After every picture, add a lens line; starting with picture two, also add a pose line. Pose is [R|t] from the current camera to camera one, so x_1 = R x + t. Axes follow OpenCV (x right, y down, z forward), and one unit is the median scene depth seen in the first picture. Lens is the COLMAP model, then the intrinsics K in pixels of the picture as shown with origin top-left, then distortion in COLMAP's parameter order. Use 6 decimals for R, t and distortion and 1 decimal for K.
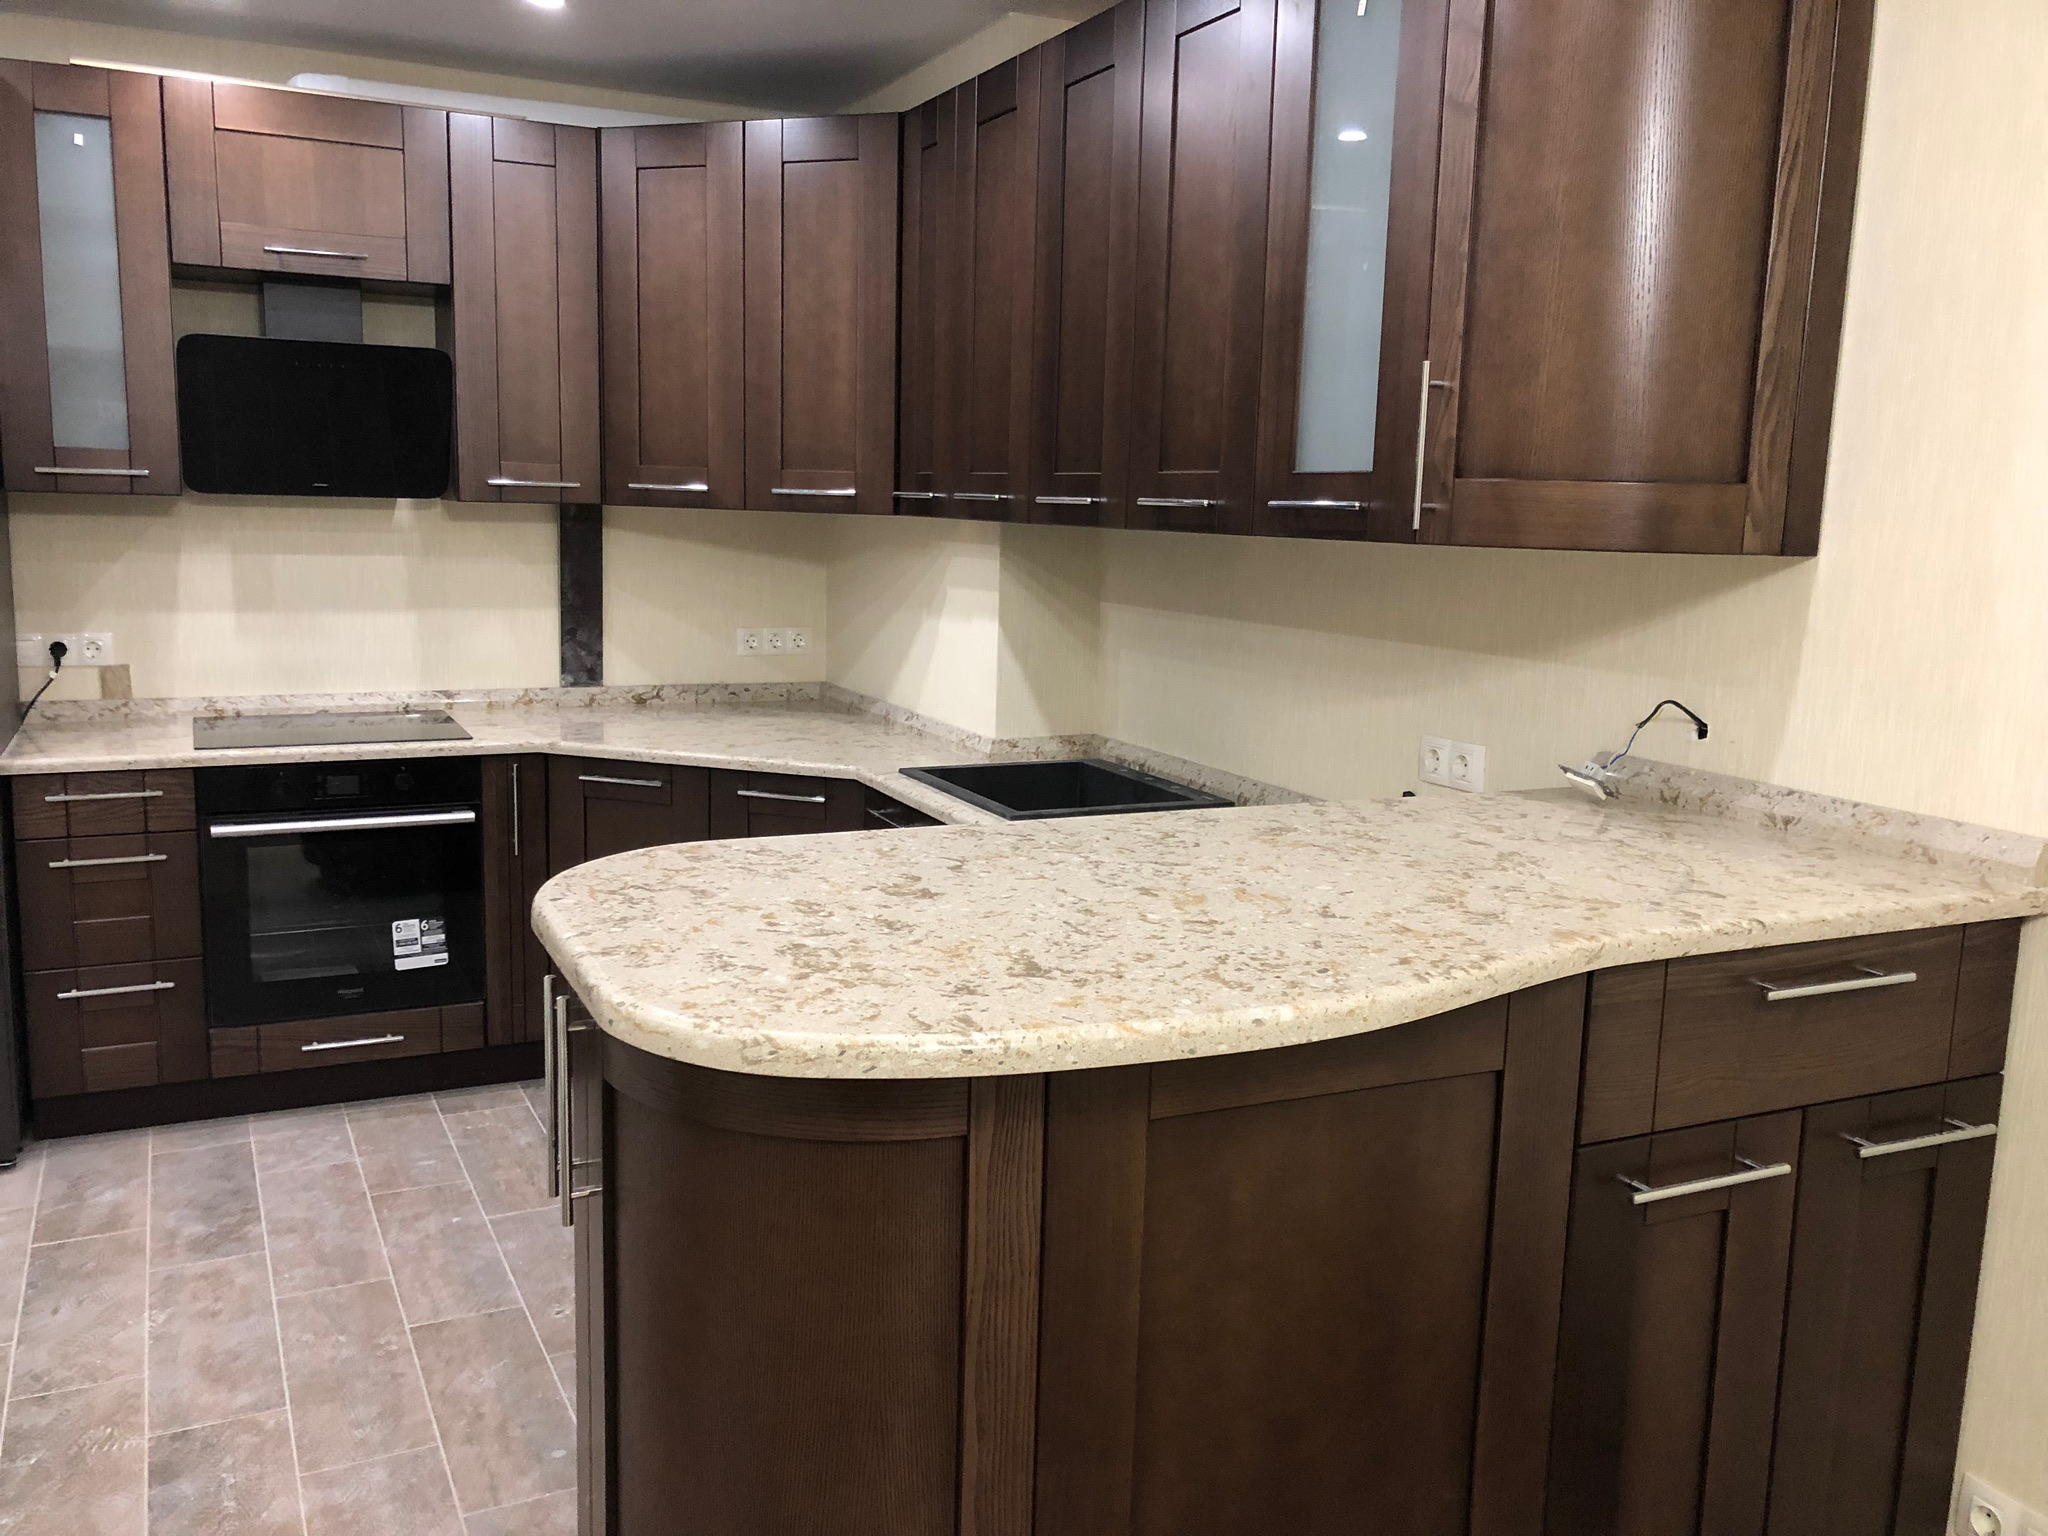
lens RADIAL K [[1713.6, 0, 1024.0], [0, 1713.6, 768.0], [0, 0, 1]] dist [0.006938, 0.015127]
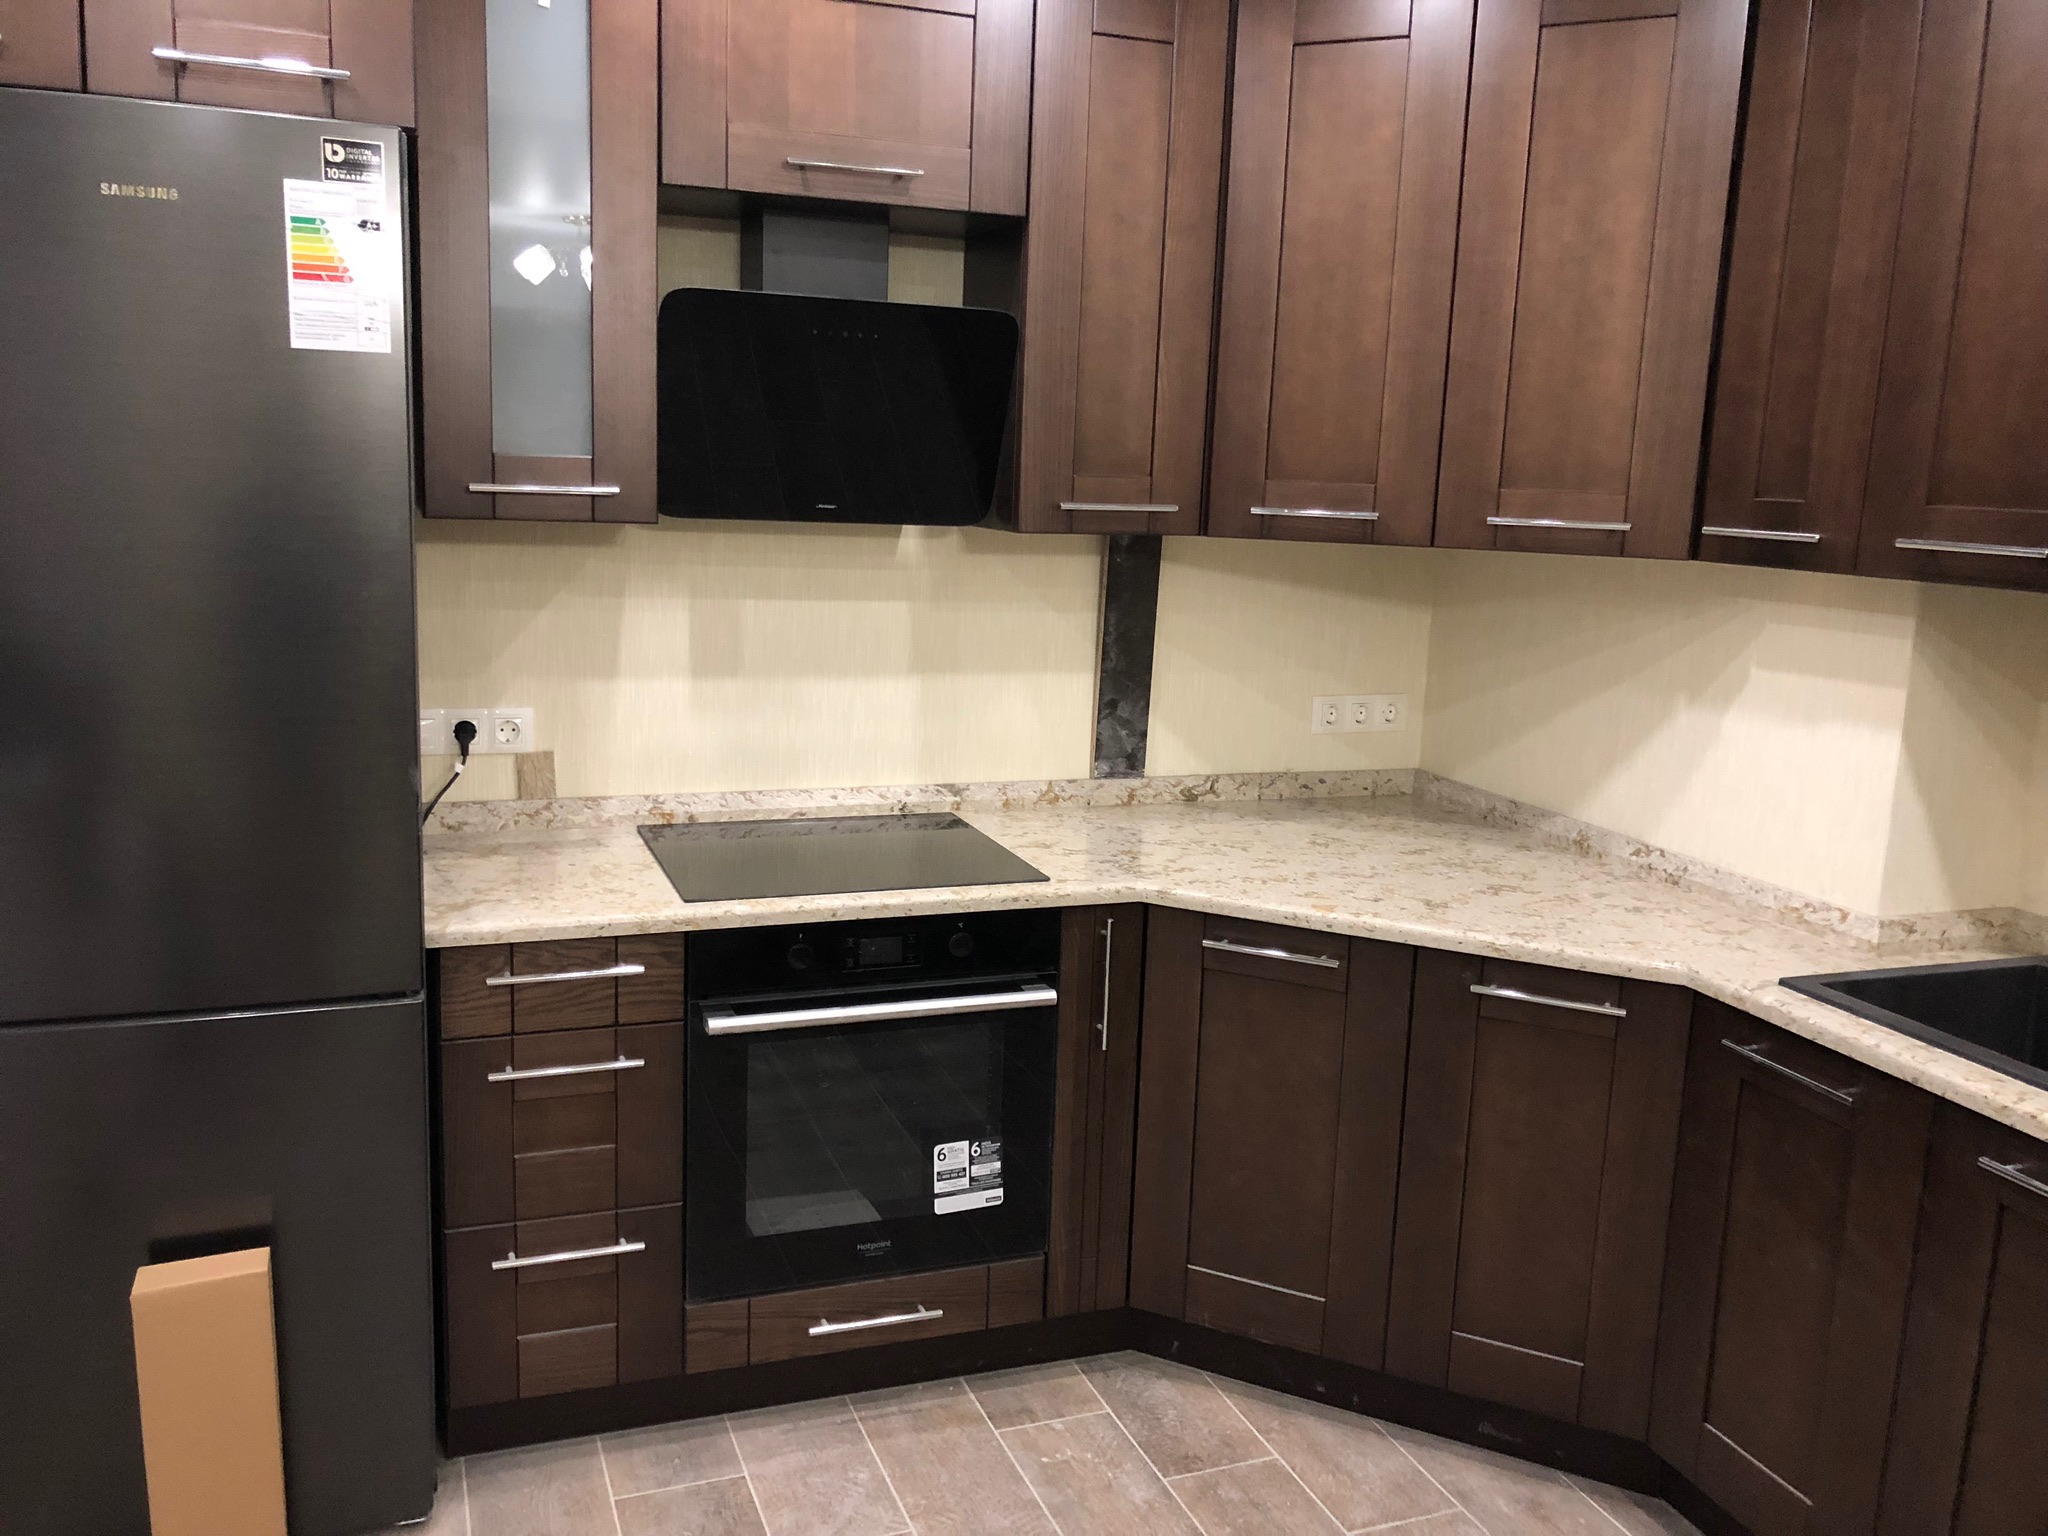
lens RADIAL K [[1689.8, 0, 1024.0], [0, 1689.8, 768.0], [0, 0, 1]] dist [0.100424, -0.255408]
pose [[0.995023, 0.026728, -0.095996, -0.257622], [-0.025203, 0.999537, 0.017059, -0.070884], [0.096407, -0.014554, 0.995236, 0.311456]]
